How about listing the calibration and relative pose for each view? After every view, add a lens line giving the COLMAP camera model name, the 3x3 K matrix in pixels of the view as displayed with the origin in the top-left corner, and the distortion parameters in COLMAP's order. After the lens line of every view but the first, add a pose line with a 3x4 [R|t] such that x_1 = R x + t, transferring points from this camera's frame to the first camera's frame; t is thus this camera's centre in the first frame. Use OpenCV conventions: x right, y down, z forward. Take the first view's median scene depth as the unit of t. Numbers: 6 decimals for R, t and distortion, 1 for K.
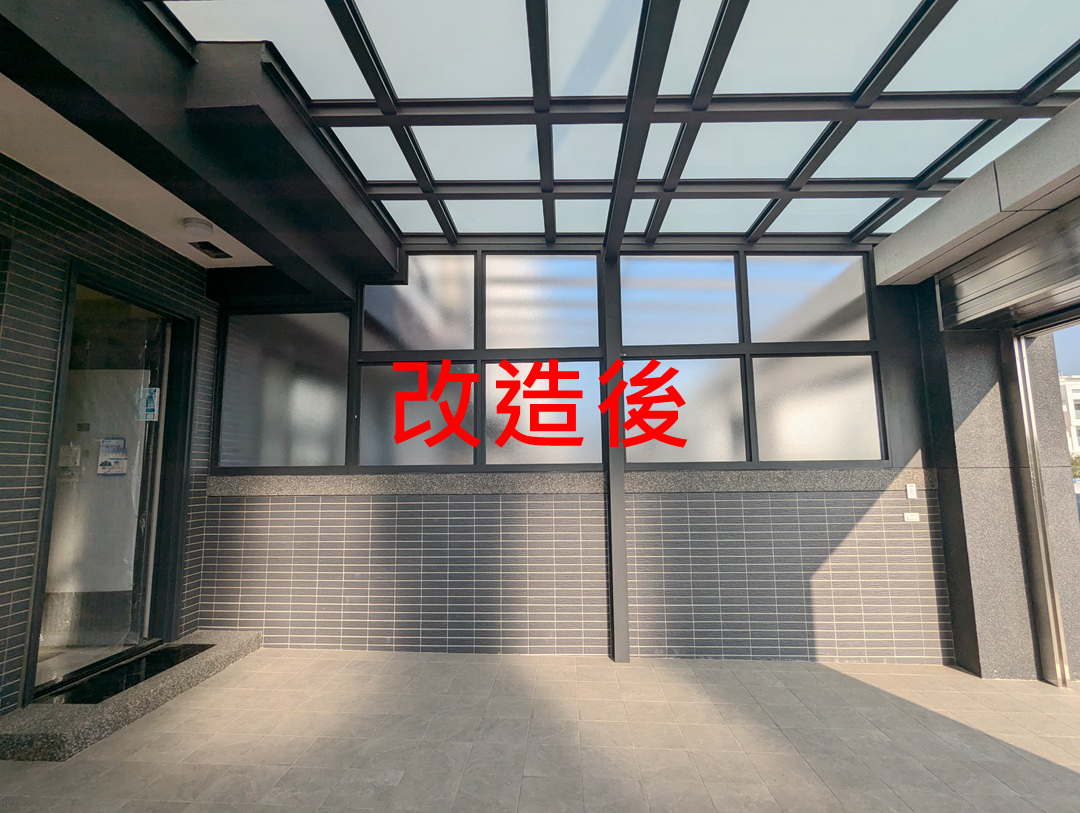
lens RADIAL K [[515.7, 0, 535.9], [0, 515.7, 408.8], [0, 0, 1]] dist [-0.002312, 0.003743]
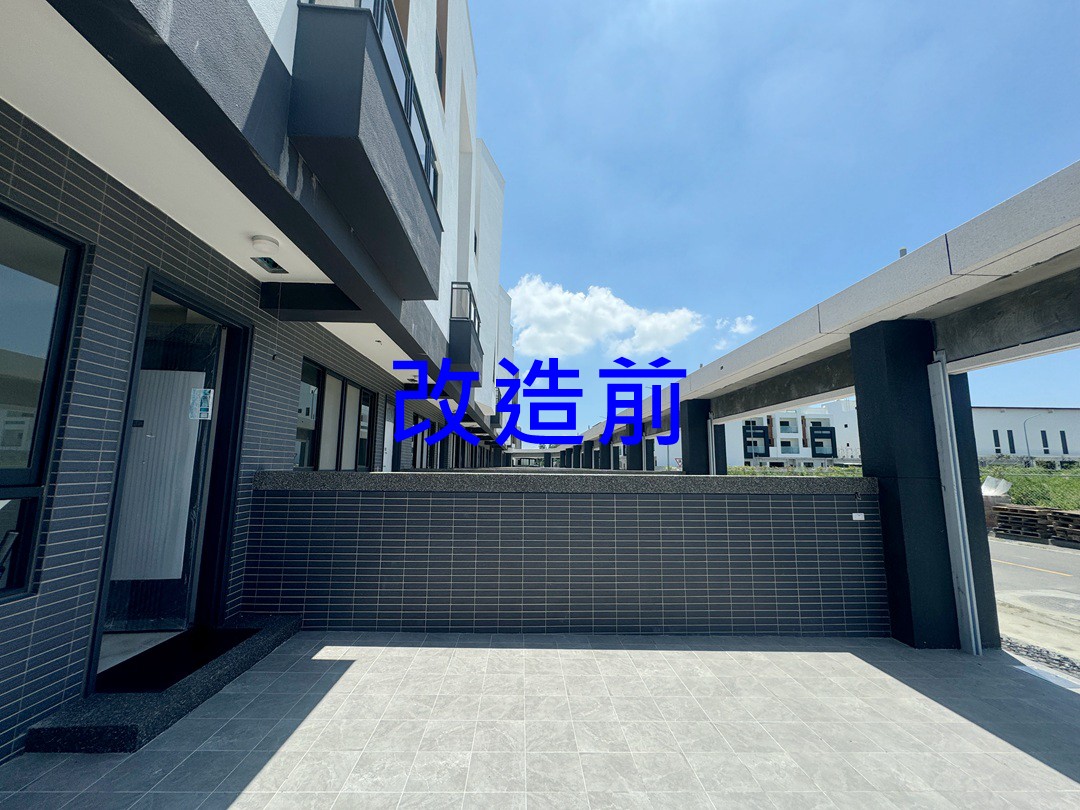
lens RADIAL K [[430.6, 0, 537.6], [0, 430.6, 405.0], [0, 0, 1]] dist [-0.001150, -0.000075]
pose [[0.995447, 0.033360, 0.089288, -0.139634], [-0.031515, 0.999261, -0.021997, -0.009289], [-0.089956, 0.019083, 0.995763, 0.042539]]
